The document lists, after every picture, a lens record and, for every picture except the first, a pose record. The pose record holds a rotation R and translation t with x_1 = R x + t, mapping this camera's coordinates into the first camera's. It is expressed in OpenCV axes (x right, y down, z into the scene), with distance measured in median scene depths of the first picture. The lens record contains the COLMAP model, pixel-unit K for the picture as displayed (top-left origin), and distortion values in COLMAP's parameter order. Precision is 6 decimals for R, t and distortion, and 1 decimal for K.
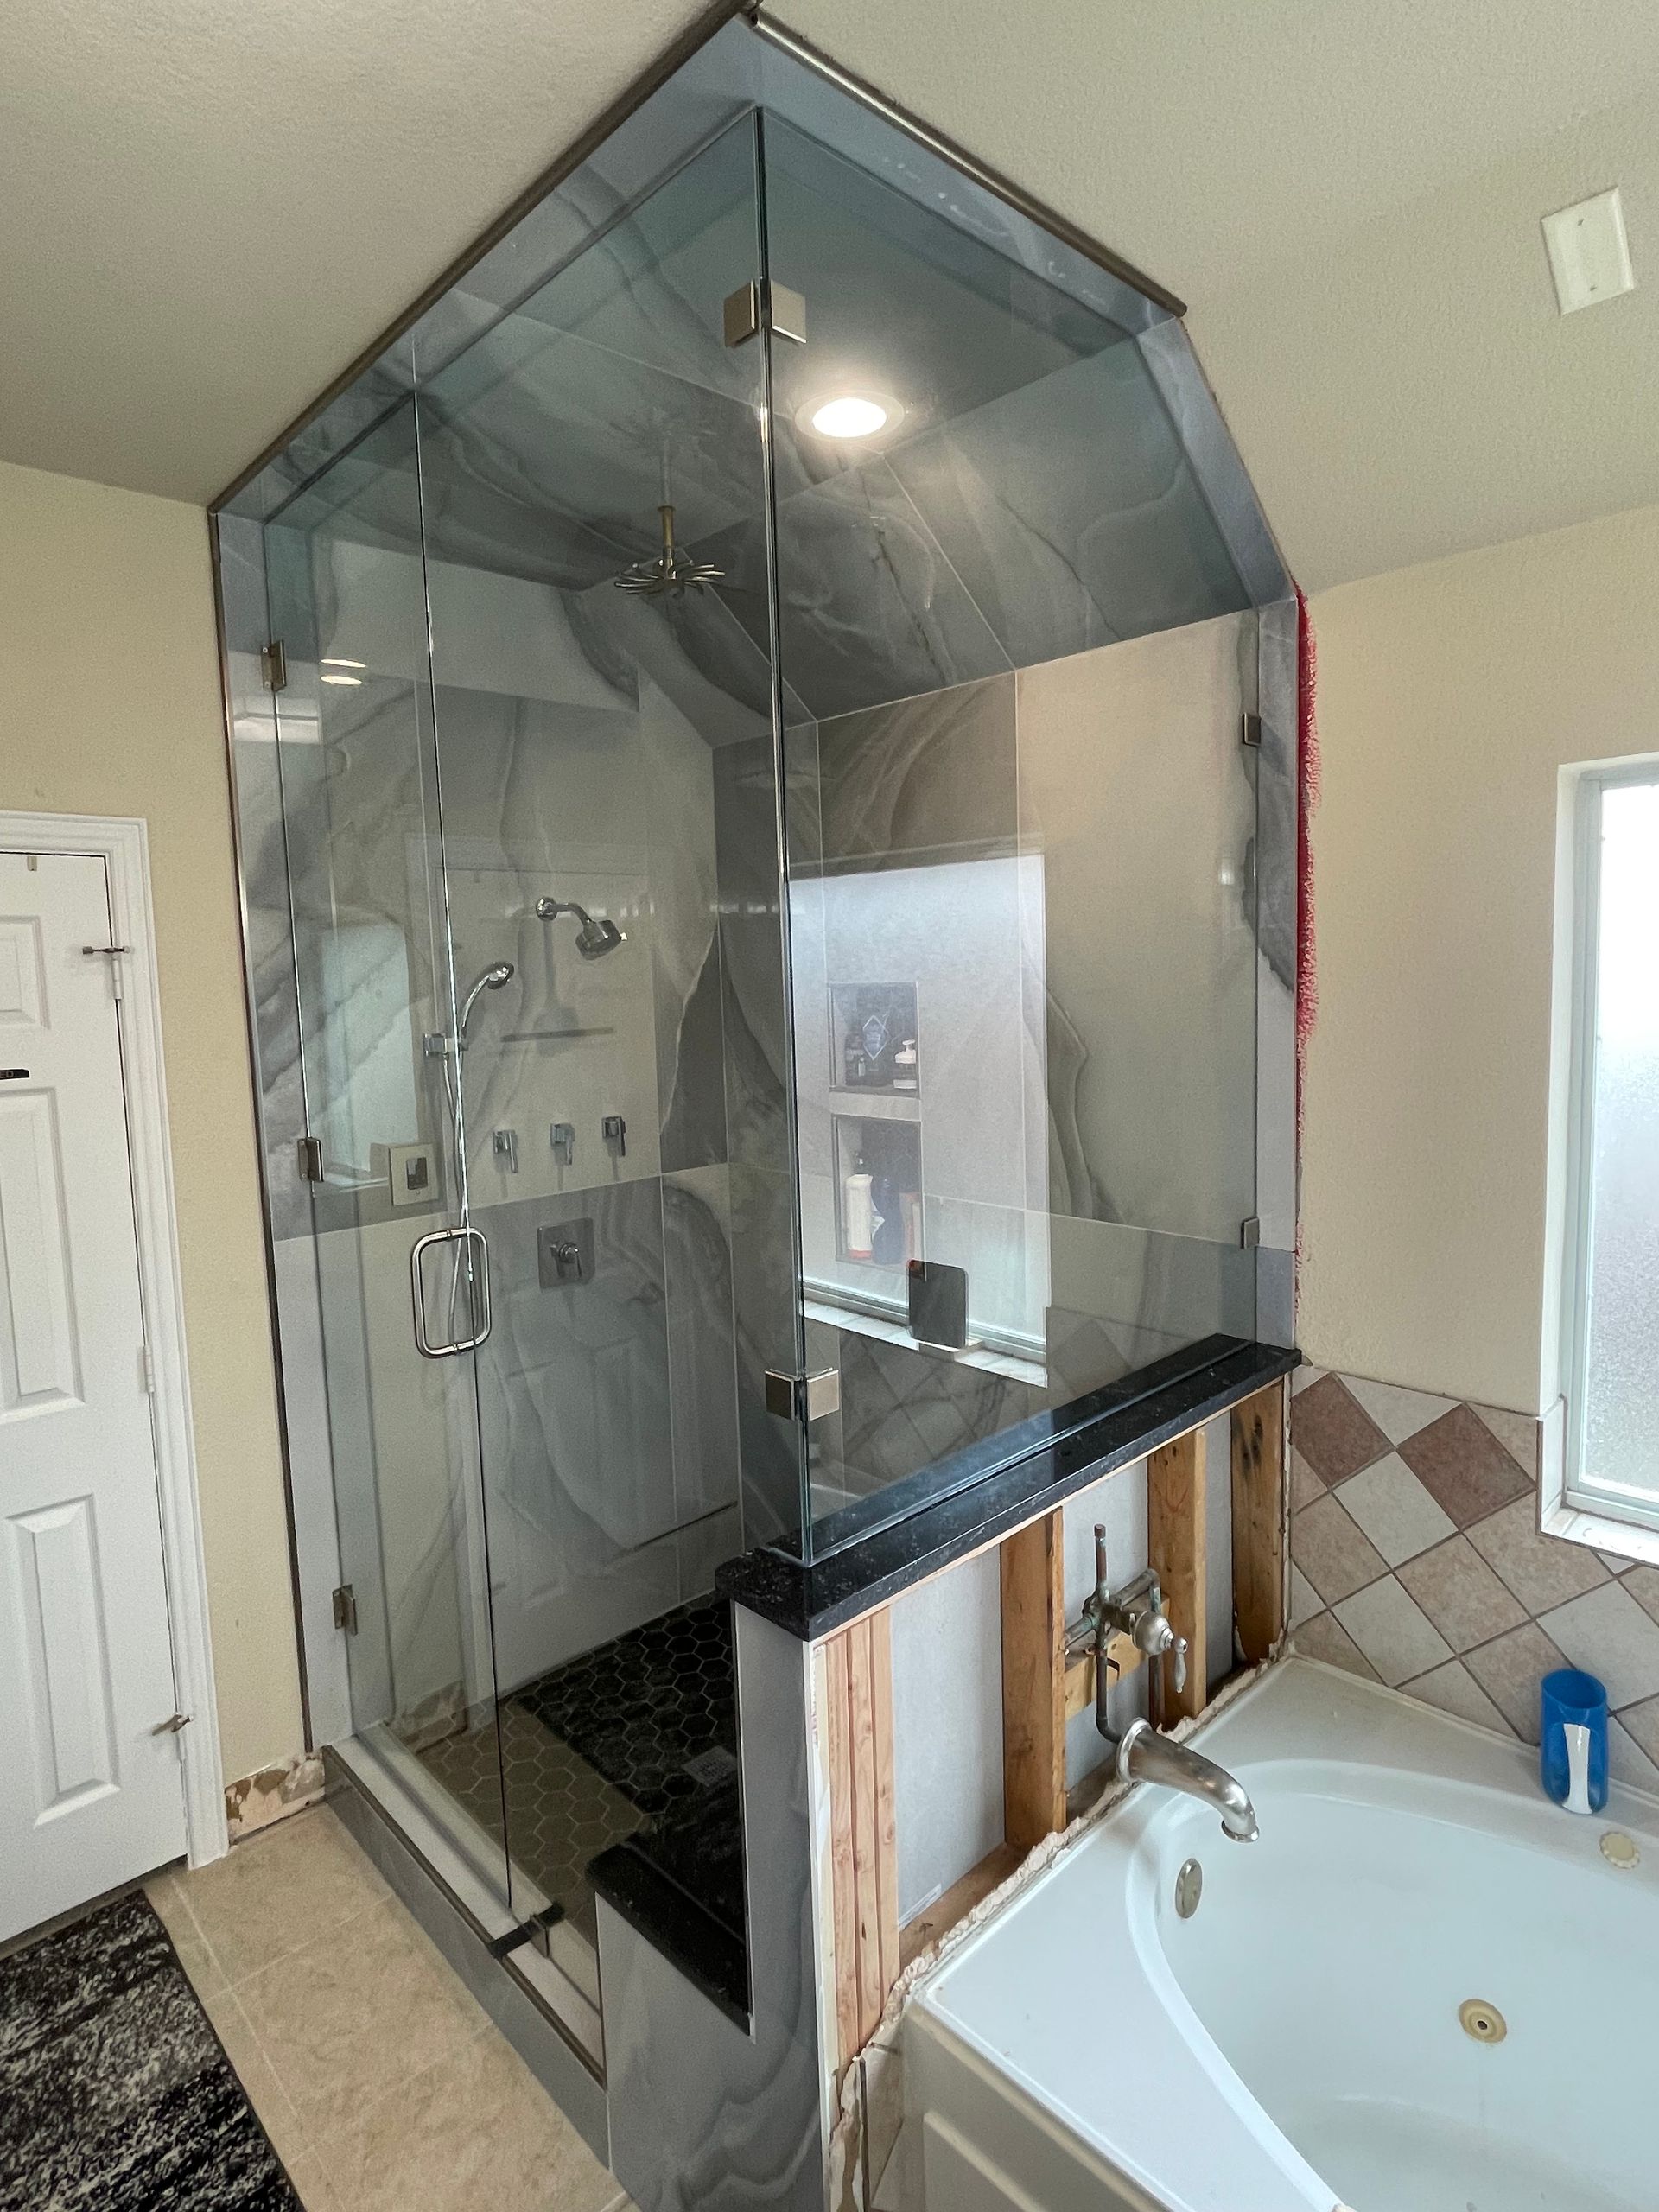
lens RADIAL K [[1179.0, 0, 829.1], [0, 1179.0, 1096.8], [0, 0, 1]] dist [-0.010552, 0.007736]
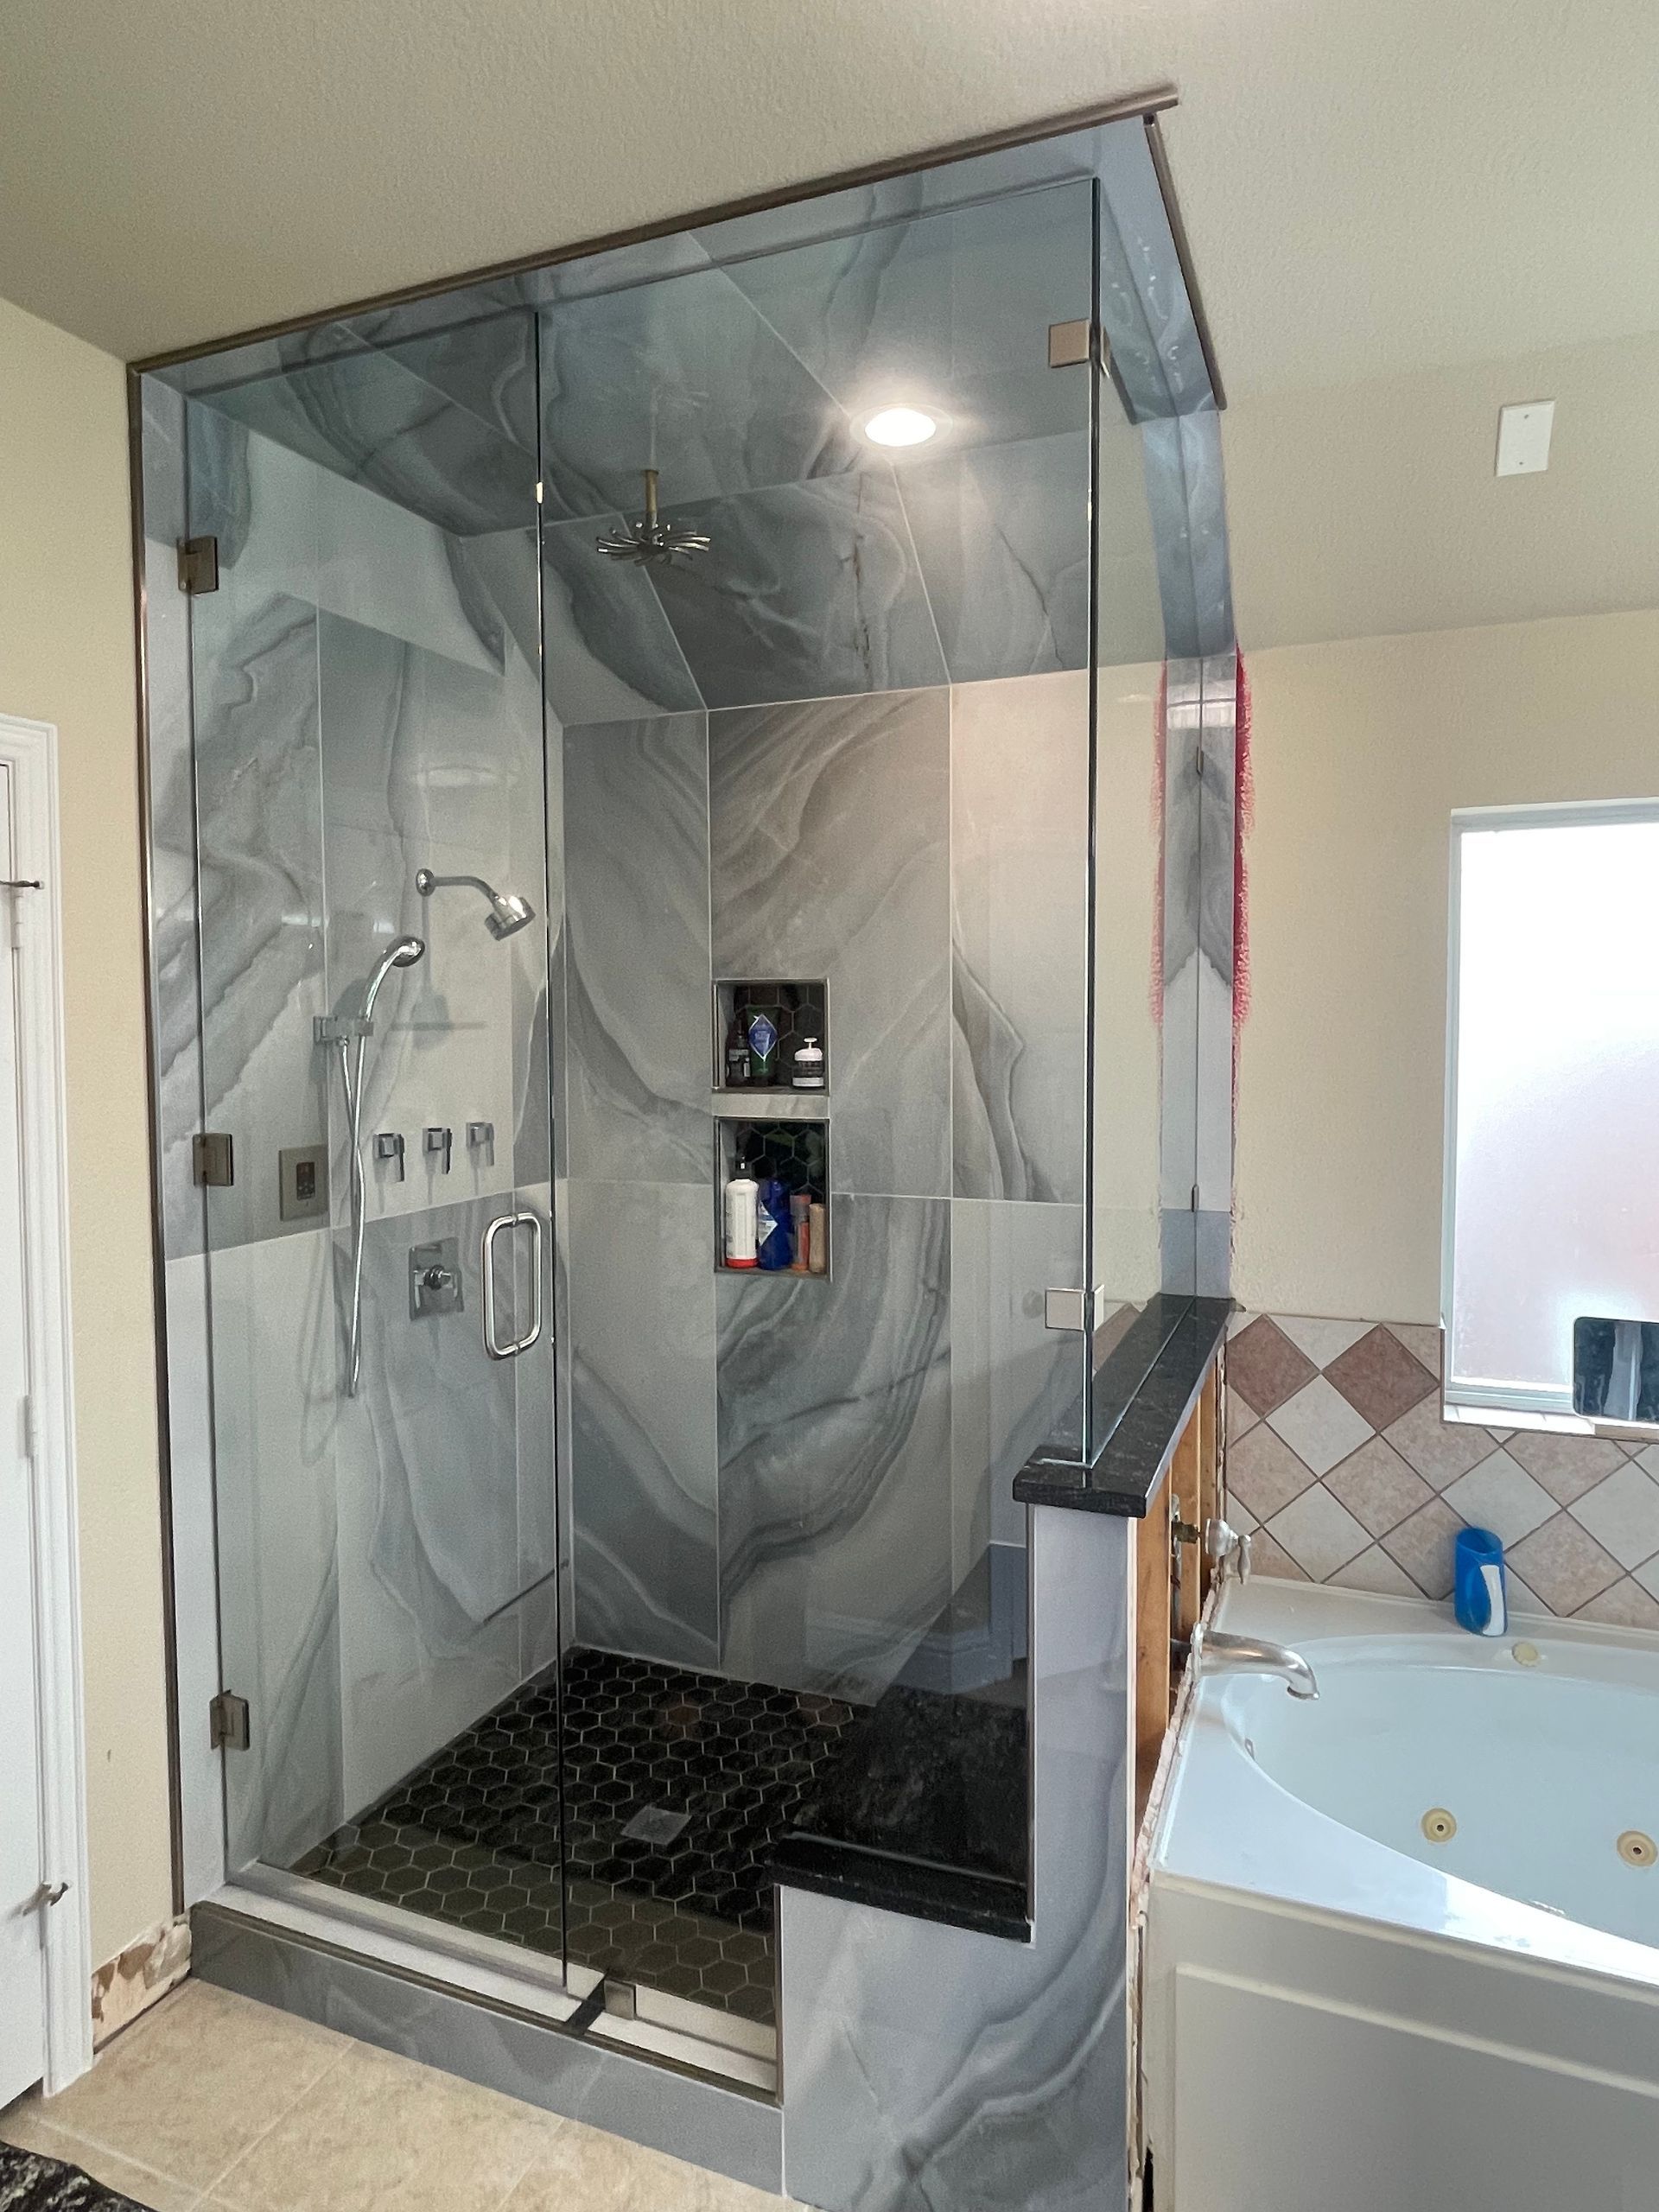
lens RADIAL K [[1325.6, 0, 827.7], [0, 1325.6, 1097.4], [0, 0, 1]] dist [0.000770, 0.003776]
pose [[0.912517, 0.001221, 0.409036, -0.429868], [0.020806, 0.998562, -0.049397, 0.065477], [-0.408508, 0.053586, 0.911180, -0.022297]]
